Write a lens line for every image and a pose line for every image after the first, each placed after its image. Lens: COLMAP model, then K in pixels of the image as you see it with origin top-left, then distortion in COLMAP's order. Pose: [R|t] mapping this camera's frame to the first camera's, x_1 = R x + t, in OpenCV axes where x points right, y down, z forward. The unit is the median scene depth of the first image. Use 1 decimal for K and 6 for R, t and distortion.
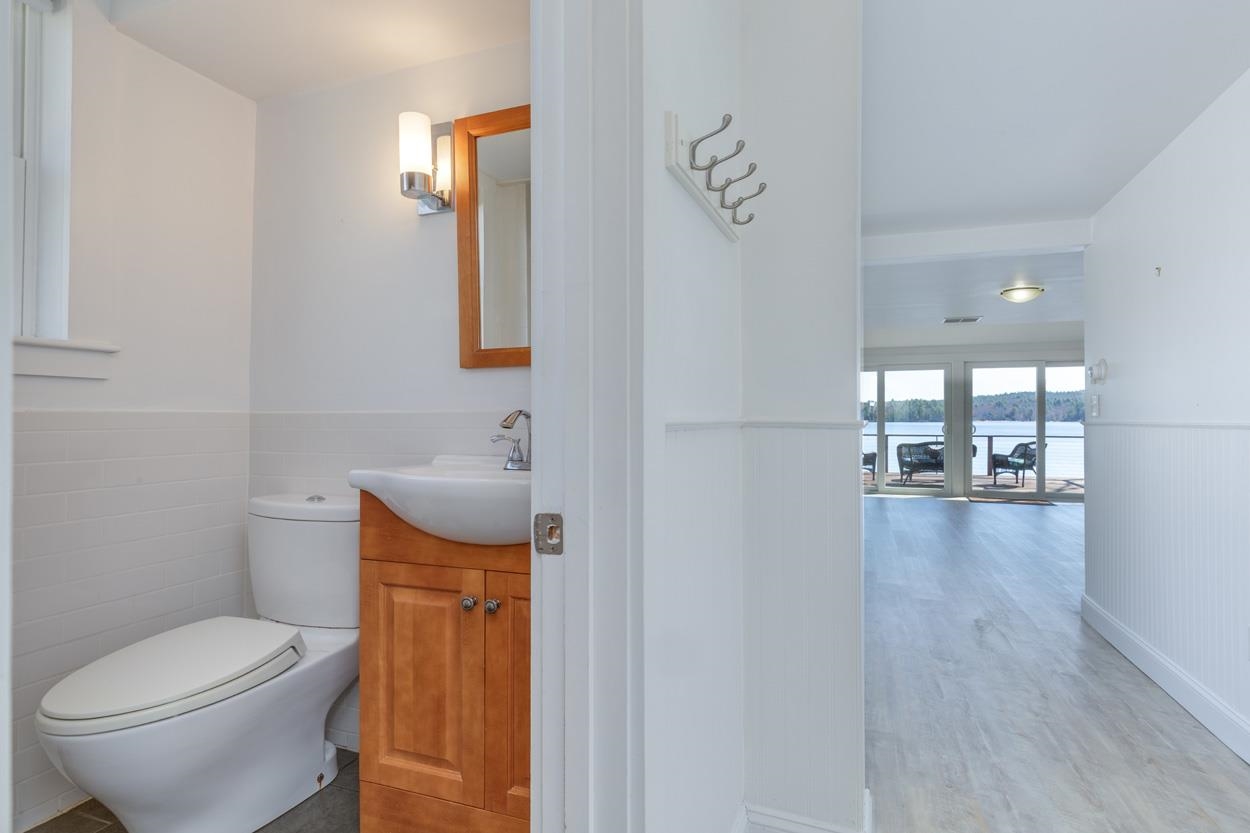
lens RADIAL K [[571.4, 0, 573.3], [0, 571.4, 434.1], [0, 0, 1]] dist [0.009370, -0.002616]
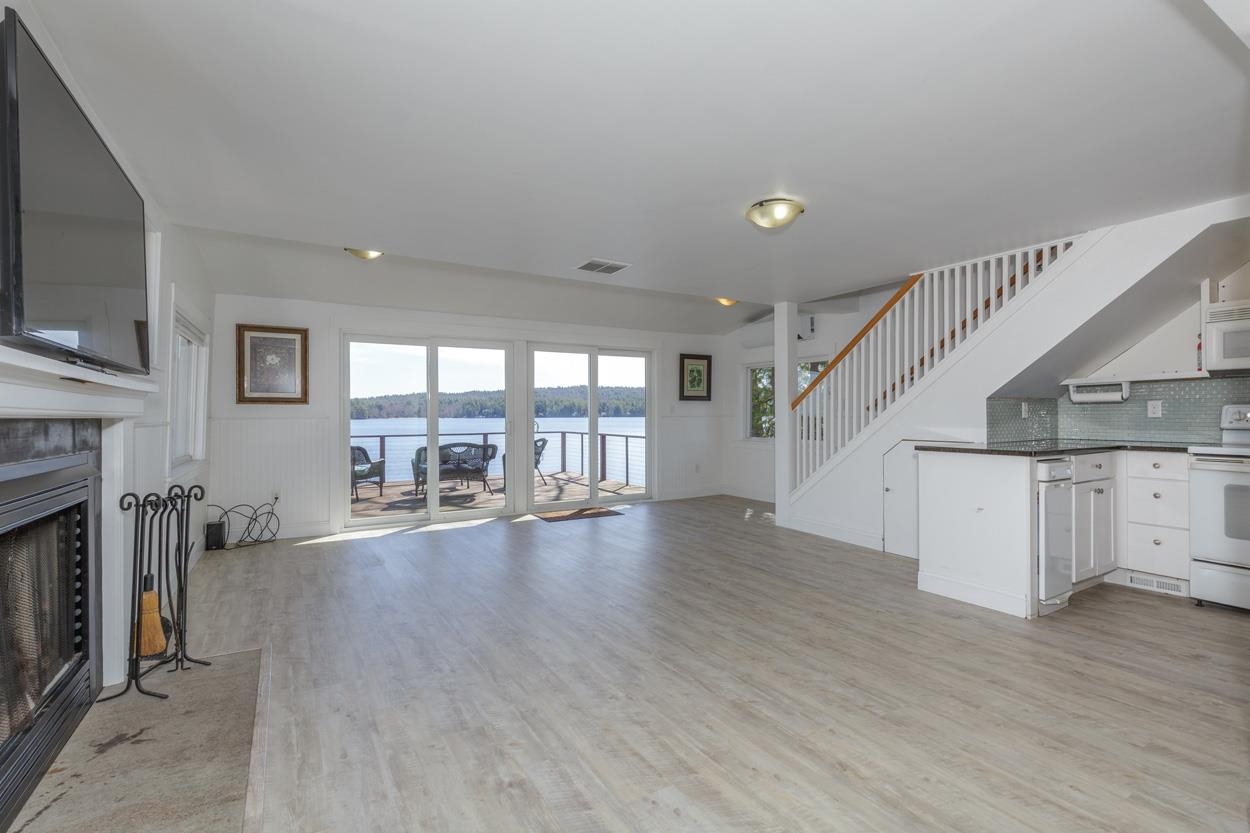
lens RADIAL K [[571.4, 0, 618.2], [0, 571.4, 416.1], [0, 0, 1]] dist [0.009370, -0.002616]
pose [[0.543986, 0.001843, 0.839092, 0.066399], [0.019585, 0.999697, -0.014893, -0.009414], [-0.838865, 0.024535, 0.543786, 0.362211]]
